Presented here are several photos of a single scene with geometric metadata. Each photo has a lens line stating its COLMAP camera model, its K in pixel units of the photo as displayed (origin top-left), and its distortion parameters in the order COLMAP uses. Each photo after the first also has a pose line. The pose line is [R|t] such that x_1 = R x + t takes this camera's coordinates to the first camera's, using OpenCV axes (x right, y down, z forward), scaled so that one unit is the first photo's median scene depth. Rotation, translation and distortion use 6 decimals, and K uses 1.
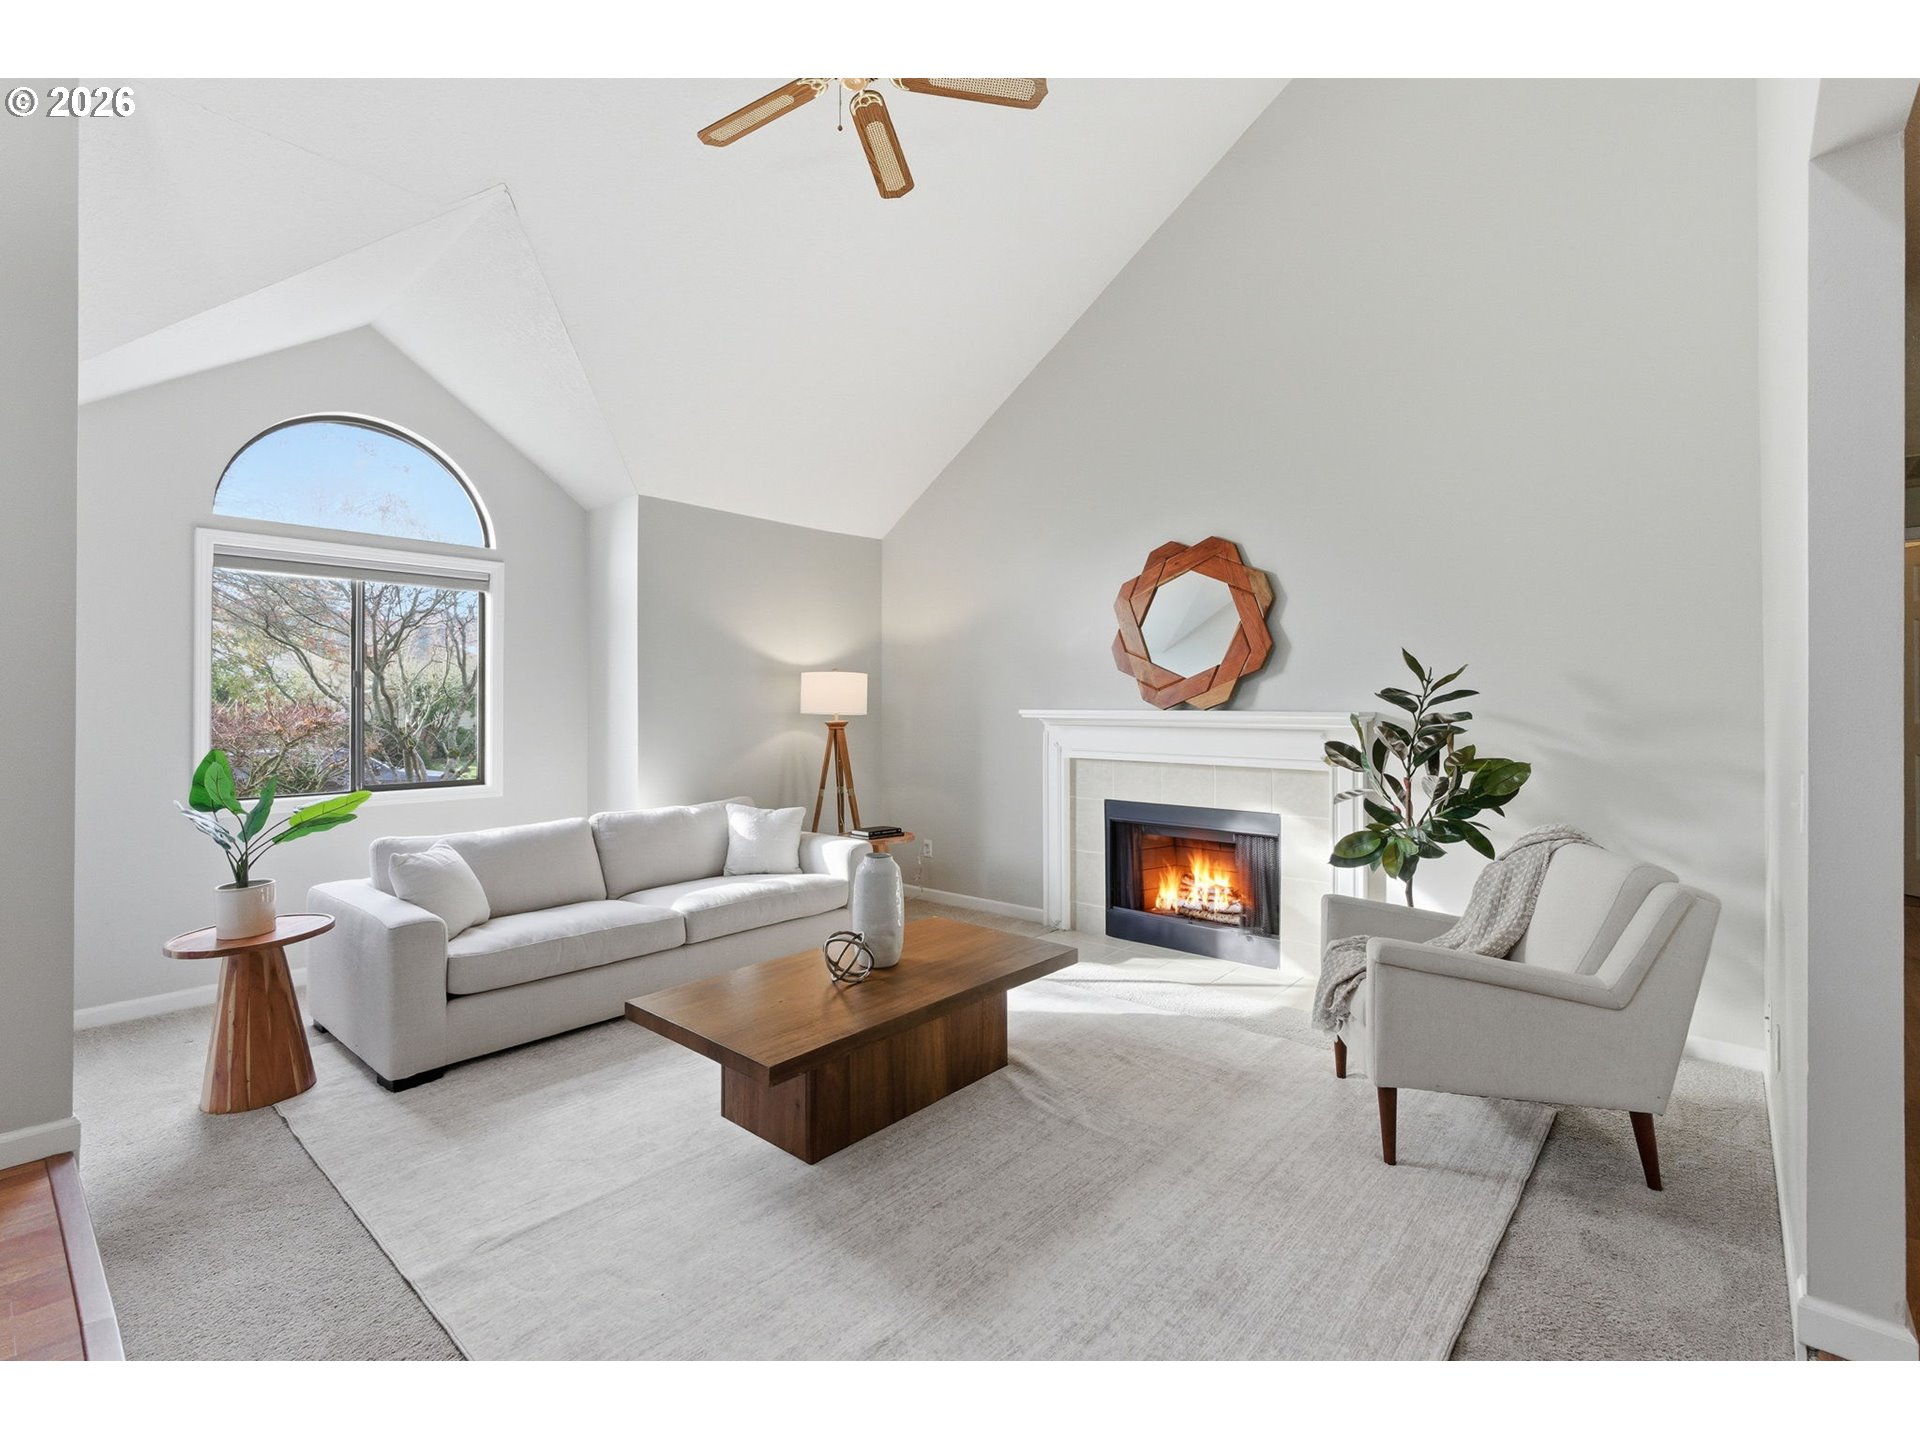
lens RADIAL K [[870.1, 0, 957.3], [0, 870.1, 704.0], [0, 0, 1]] dist [-0.004460, 0.002478]
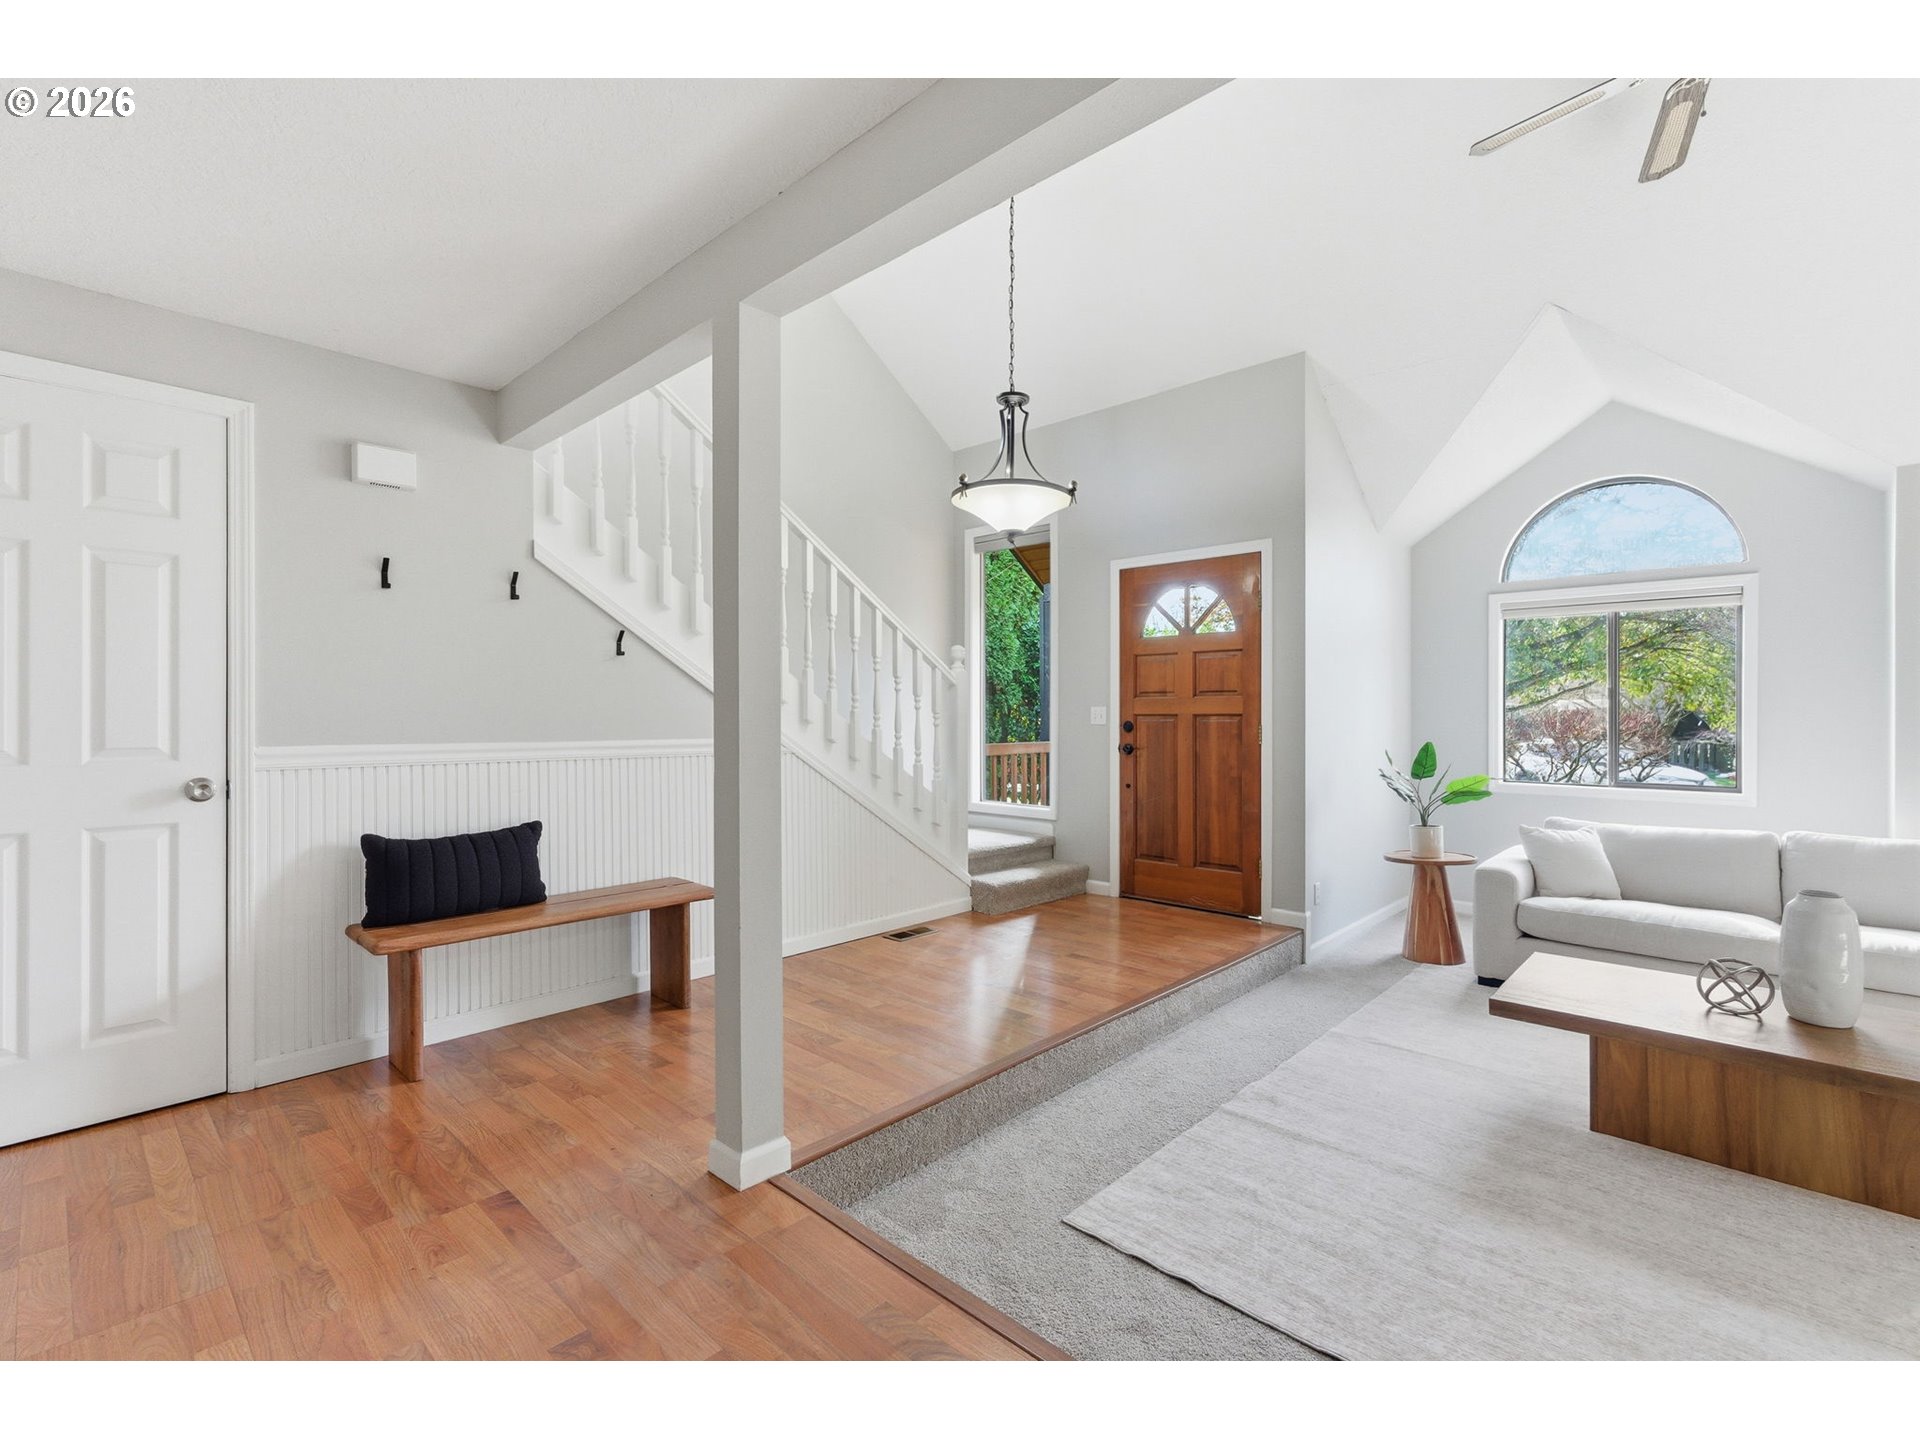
lens RADIAL K [[870.1, 0, 991.3], [0, 870.1, 715.9], [0, 0, 1]] dist [-0.004460, 0.002478]
pose [[-0.008309, 0.006204, -0.999946, 0.768872], [-0.002393, 0.999978, 0.006224, -0.004204], [0.999963, 0.002445, -0.008294, 0.195120]]
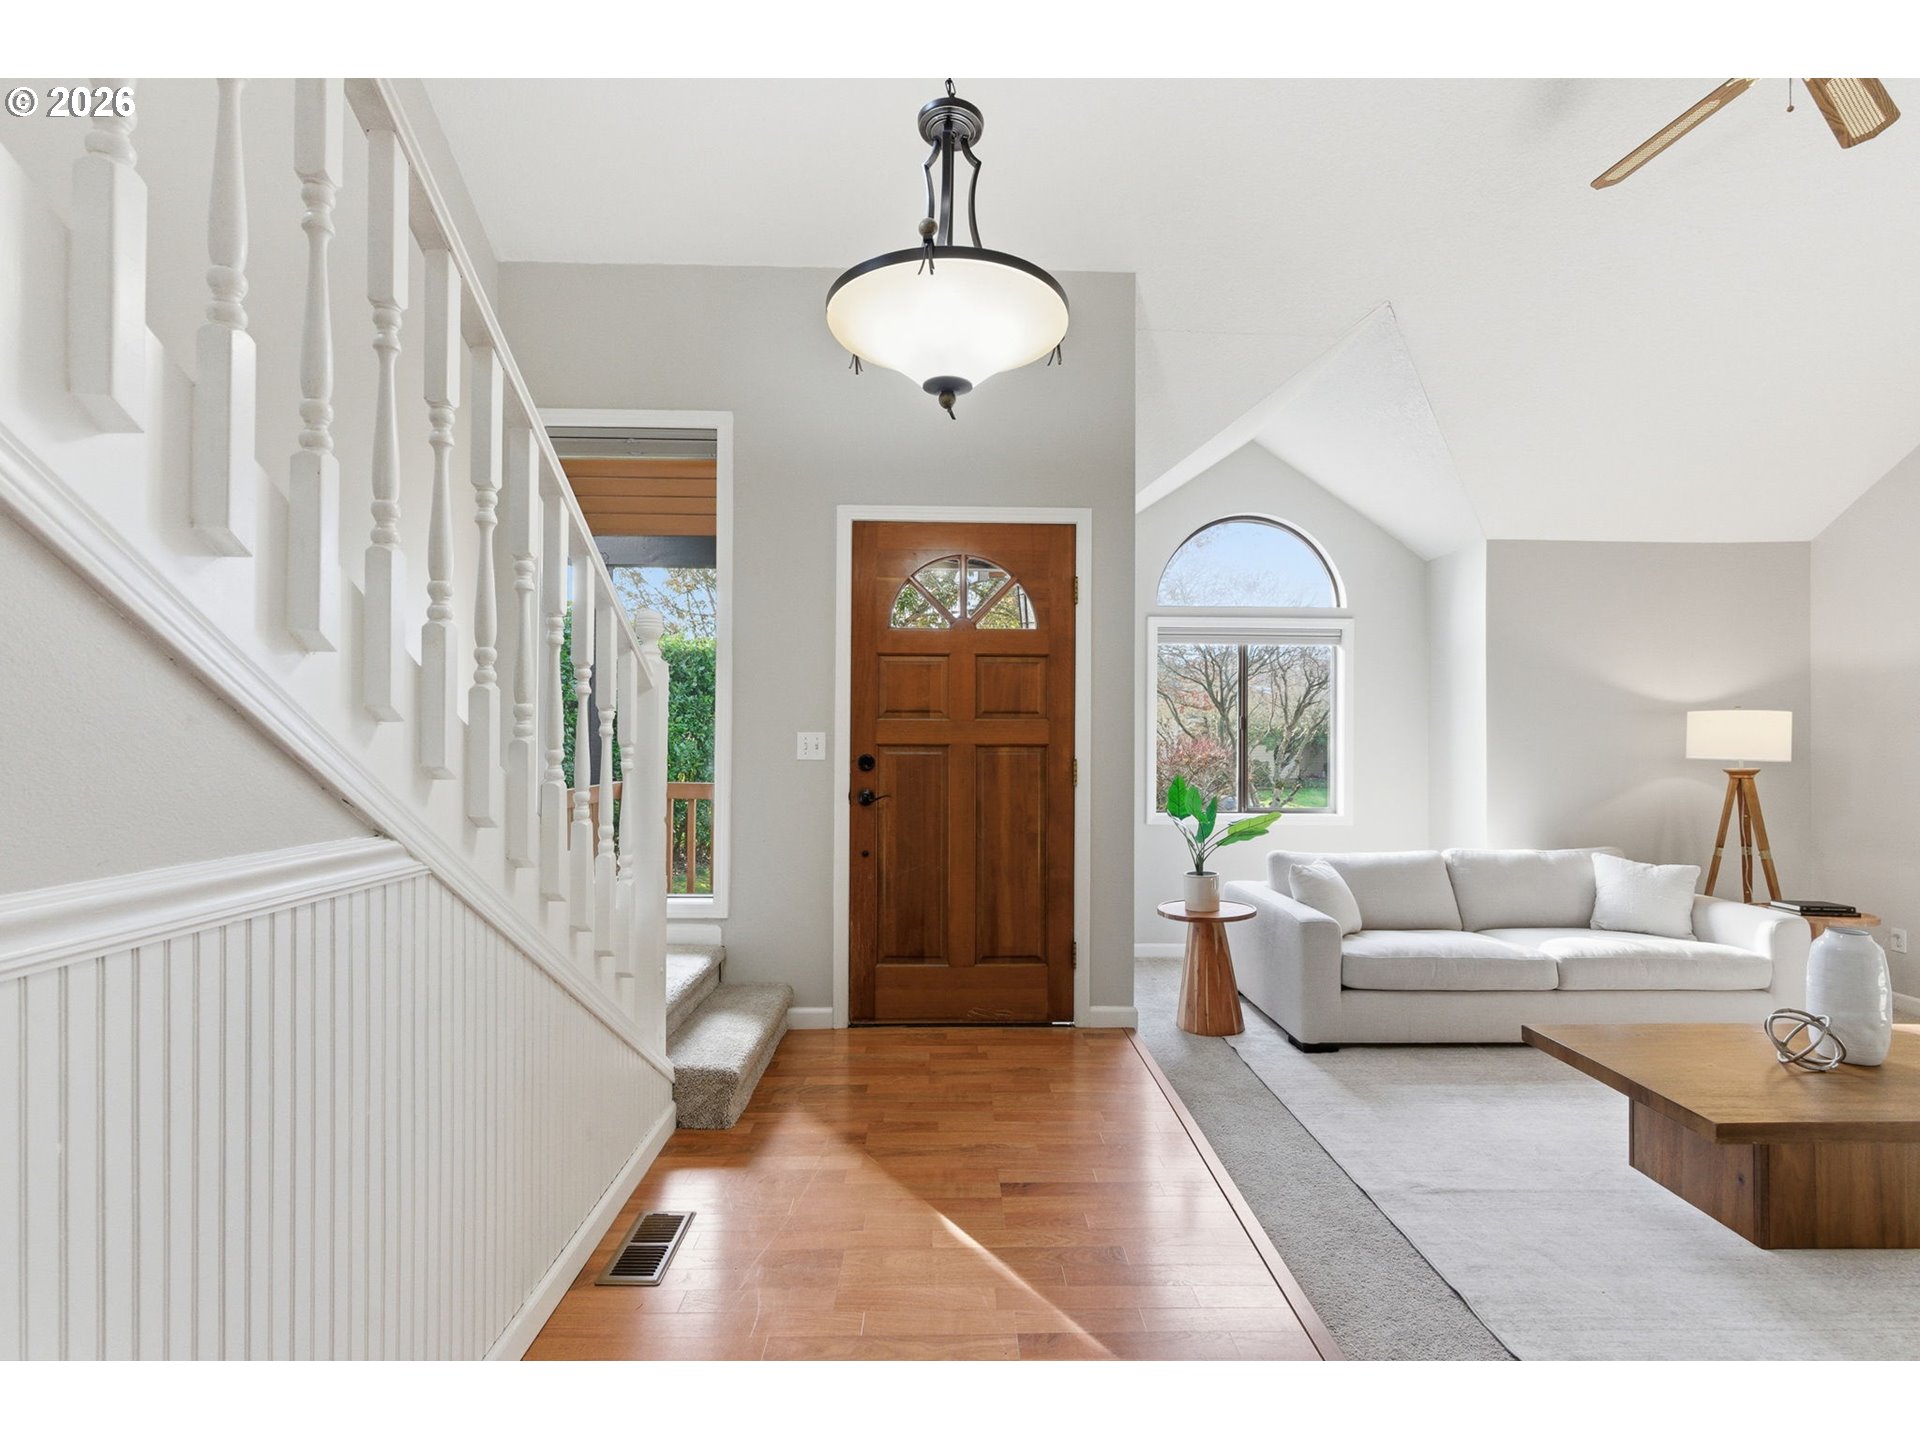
lens RADIAL K [[870.1, 0, 960.9], [0, 870.1, 727.3], [0, 0, 1]] dist [-0.004460, 0.002478]
pose [[0.672808, -0.000297, -0.739817, -0.045977], [-0.009045, 0.999922, -0.008627, -0.010593], [0.739762, 0.012496, 0.672752, -0.217912]]
